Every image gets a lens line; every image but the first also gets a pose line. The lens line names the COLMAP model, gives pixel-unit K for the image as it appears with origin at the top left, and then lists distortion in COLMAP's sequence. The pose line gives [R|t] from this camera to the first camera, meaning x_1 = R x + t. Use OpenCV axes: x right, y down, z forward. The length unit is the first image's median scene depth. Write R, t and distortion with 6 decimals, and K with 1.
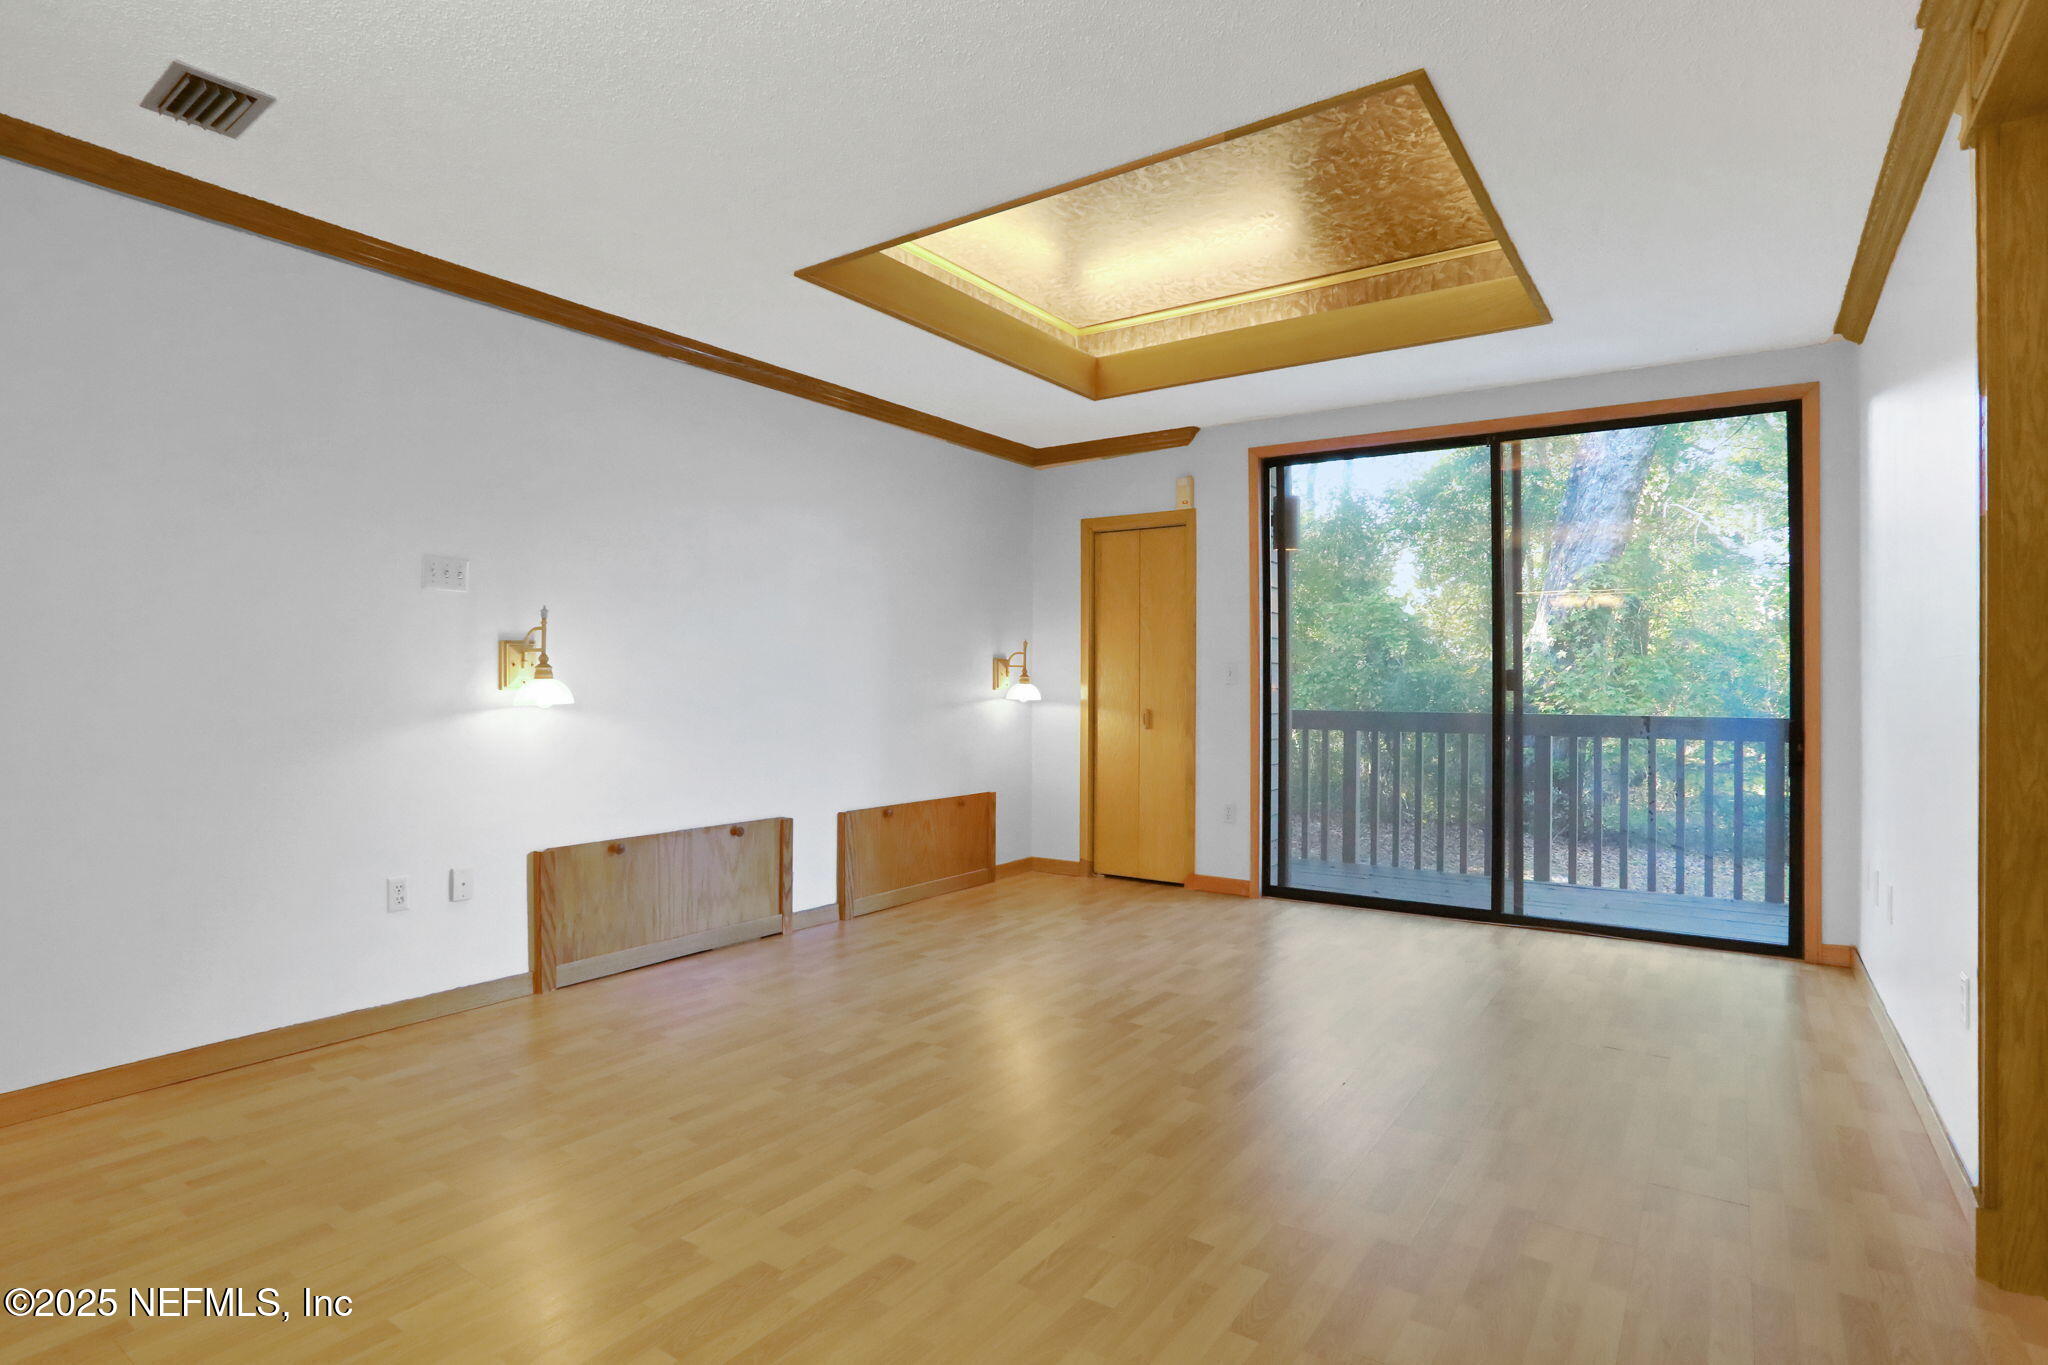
lens RADIAL K [[1073.7, 0, 1021.8], [0, 1073.7, 669.3], [0, 0, 1]] dist [-0.089645, 0.044692]
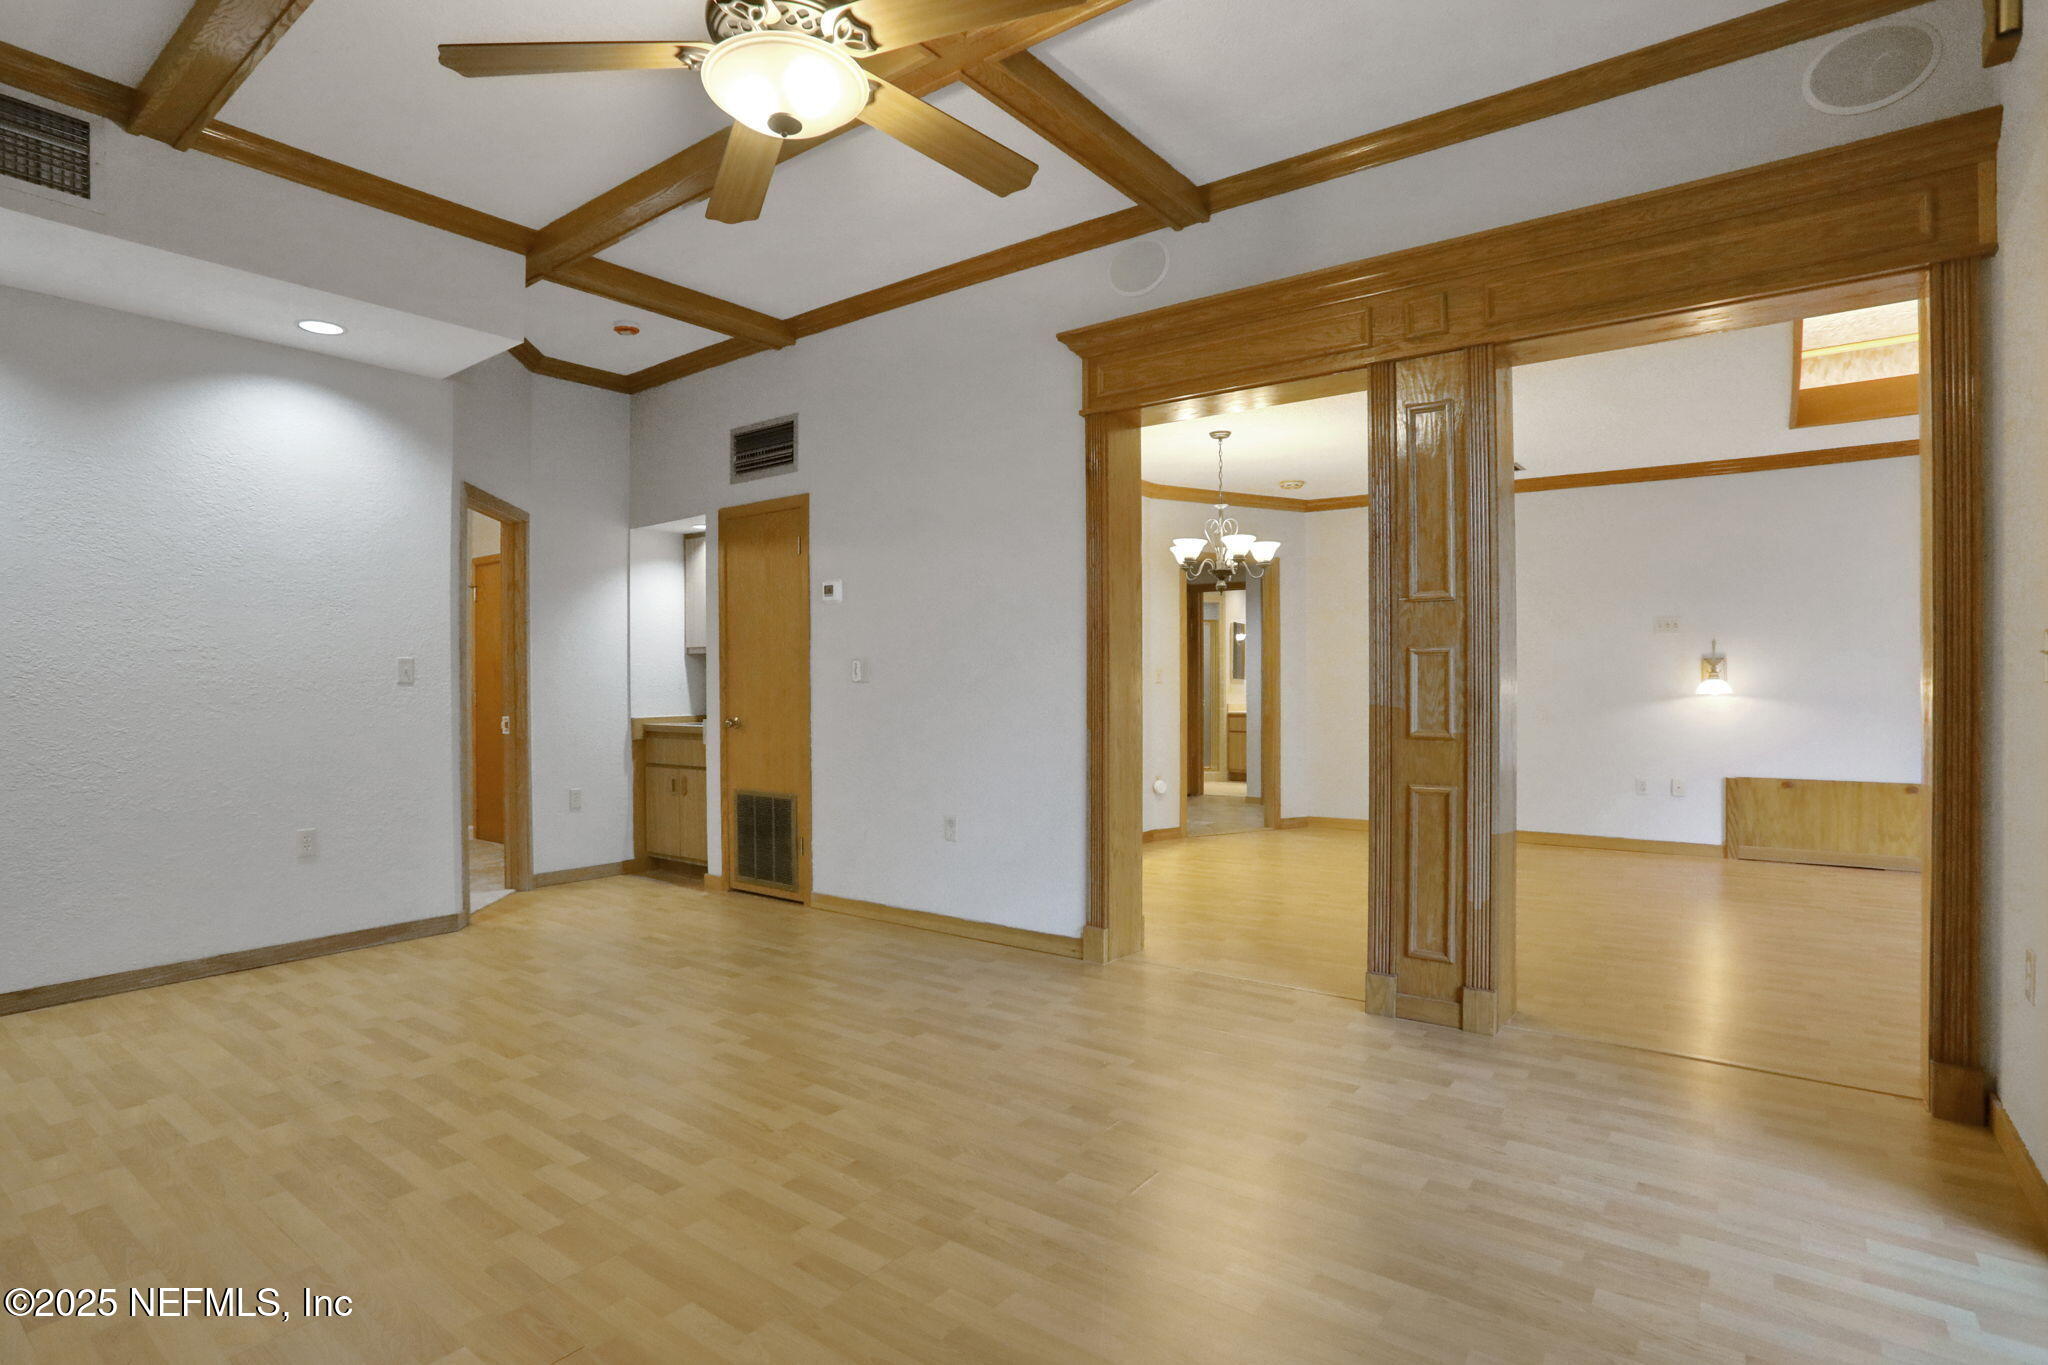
lens RADIAL K [[1026.4, 0, 1017.3], [0, 1026.4, 693.8], [0, 0, 1]] dist [-0.086786, 0.037419]
pose [[-0.055961, 0.008307, -0.998398, 0.925064], [0.016251, 0.999840, 0.007408, 0.000414], [0.998301, -0.015810, -0.056087, -0.068299]]
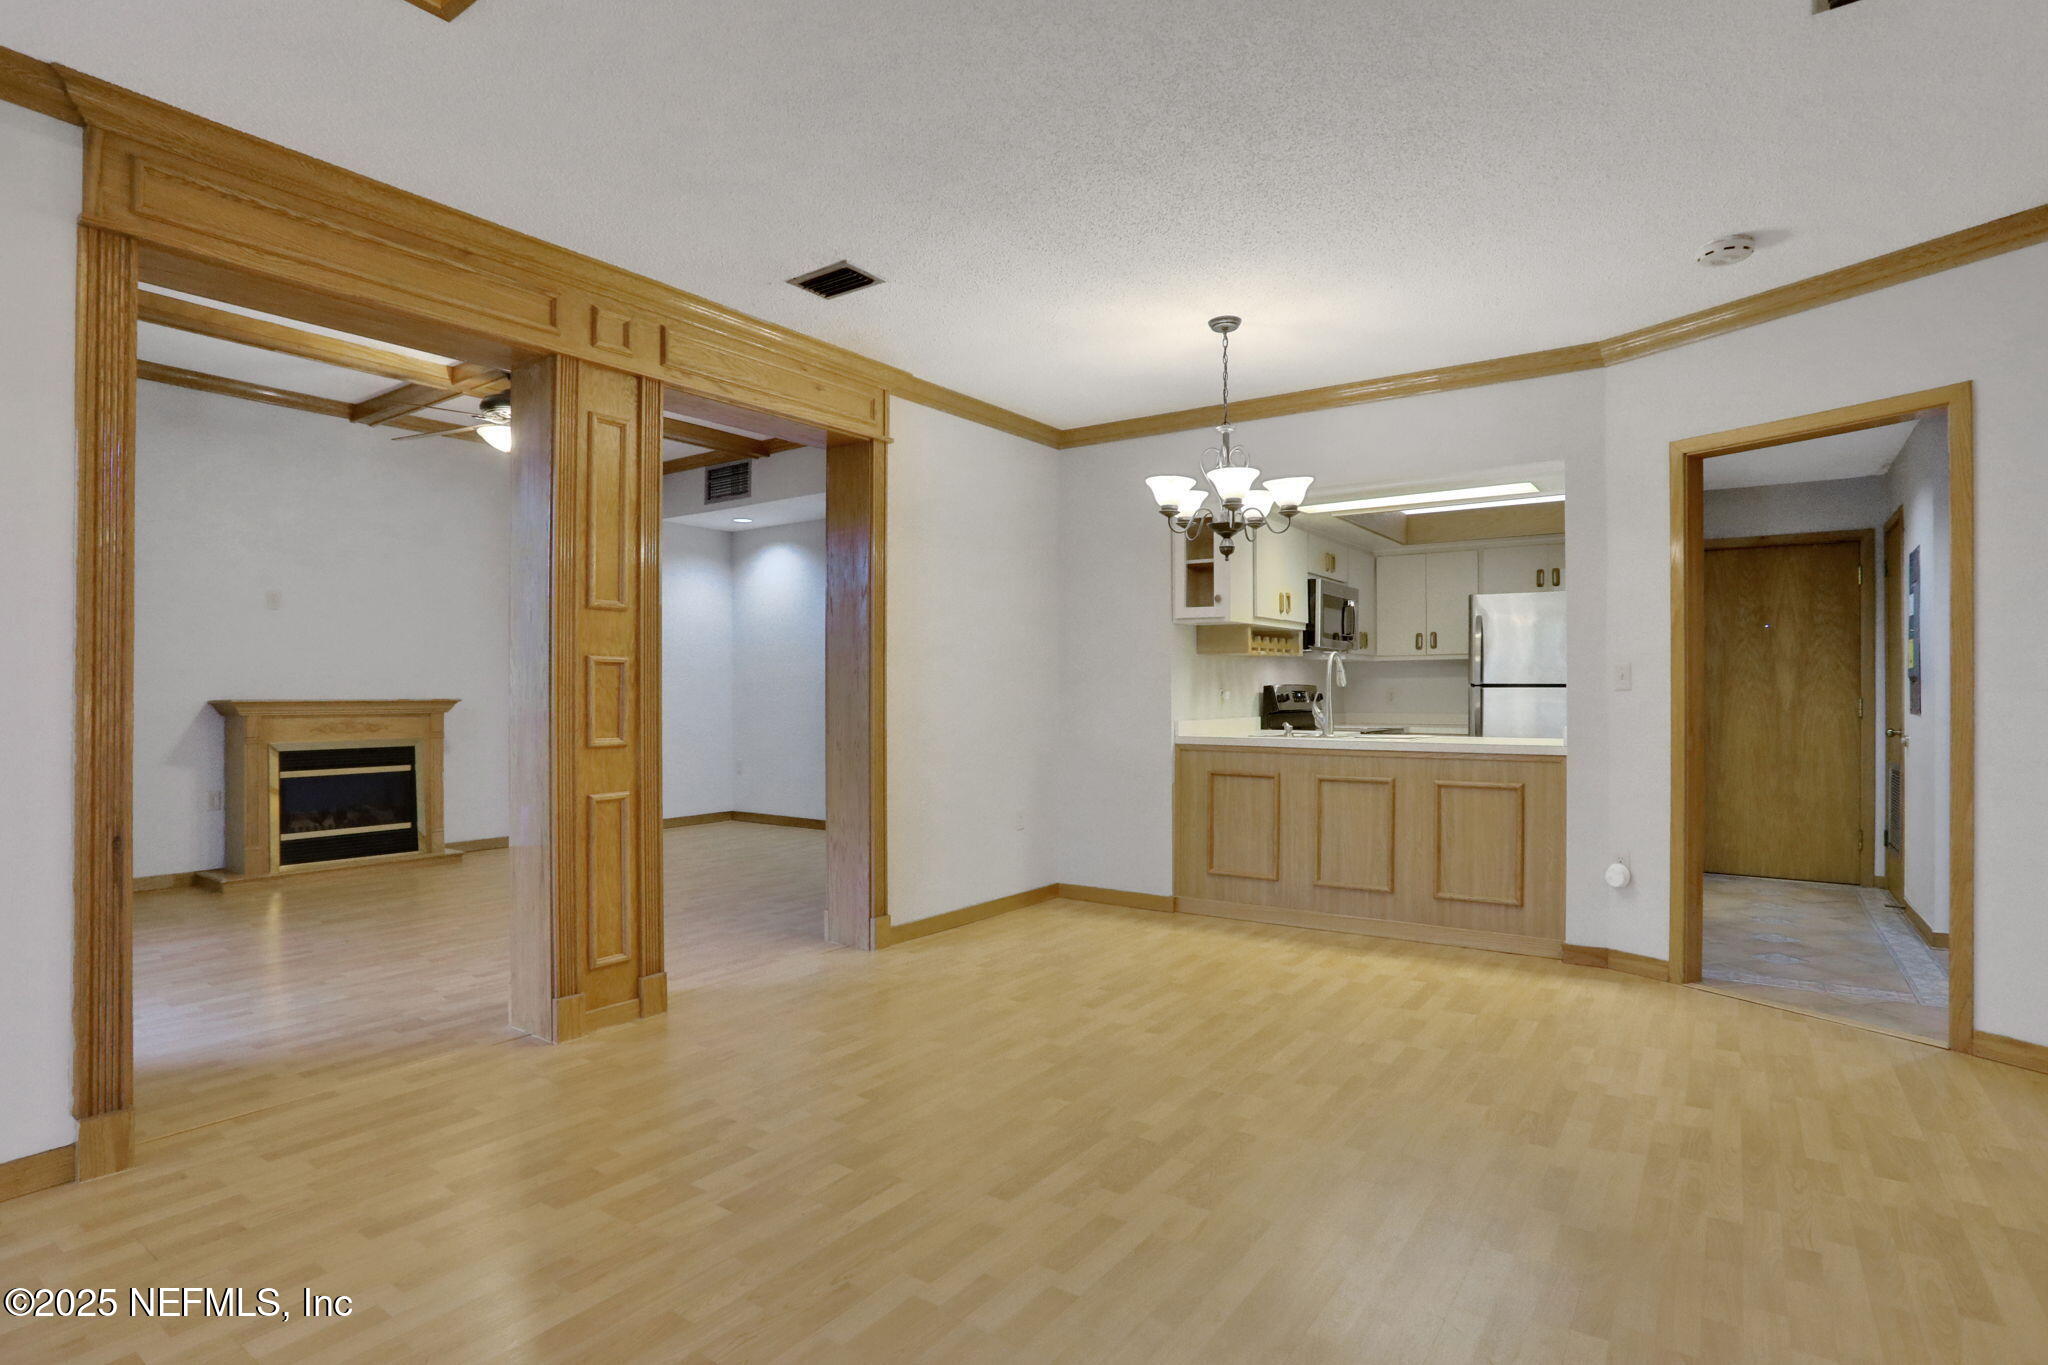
lens RADIAL K [[1036.9, 0, 1017.8], [0, 1036.9, 697.7], [0, 0, 1]] dist [-0.077336, 0.038774]
pose [[-0.999689, -0.004772, 0.024462, -0.059444], [-0.004944, 0.999963, -0.006973, 0.011792], [-0.024427, -0.007092, -0.999676, 0.848314]]
